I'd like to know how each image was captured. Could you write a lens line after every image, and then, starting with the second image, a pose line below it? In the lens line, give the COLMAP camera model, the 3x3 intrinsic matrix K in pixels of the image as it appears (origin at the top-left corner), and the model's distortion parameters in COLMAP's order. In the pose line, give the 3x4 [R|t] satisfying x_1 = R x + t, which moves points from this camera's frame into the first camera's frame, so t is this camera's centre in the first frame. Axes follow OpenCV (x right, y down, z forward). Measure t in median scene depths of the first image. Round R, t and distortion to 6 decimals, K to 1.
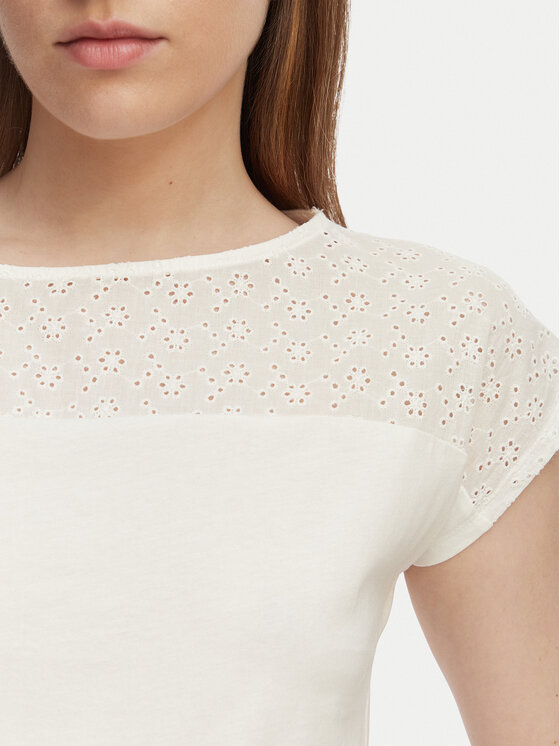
lens RADIAL K [[1634.1, 0, 280.0], [0, 1634.1, 373.0], [0, 0, 1]] dist [0.330062, 0.138390]
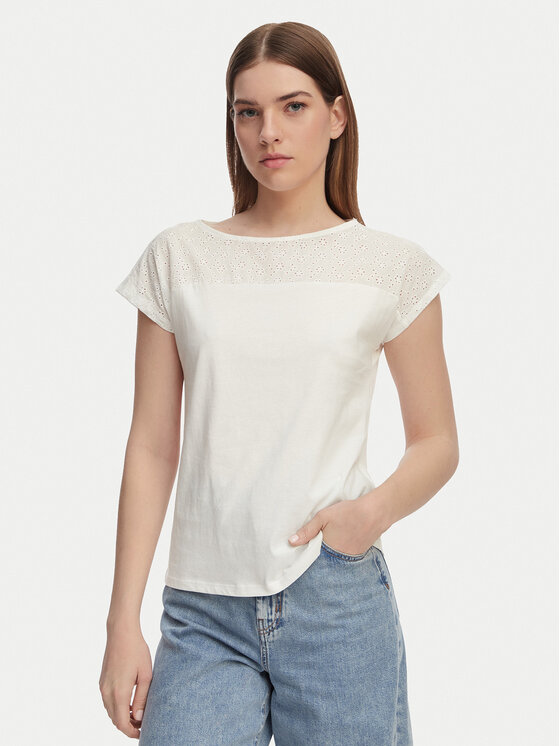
lens RADIAL K [[1170.7, 0, 280.0], [0, 1170.7, 373.0], [0, 0, 1]] dist [-0.015909, -0.004197]
pose [[0.980784, 0.020345, -0.194031, 0.317624], [-0.031853, 0.997901, -0.056377, 0.309100], [0.192477, 0.061474, 0.979374, -1.090503]]
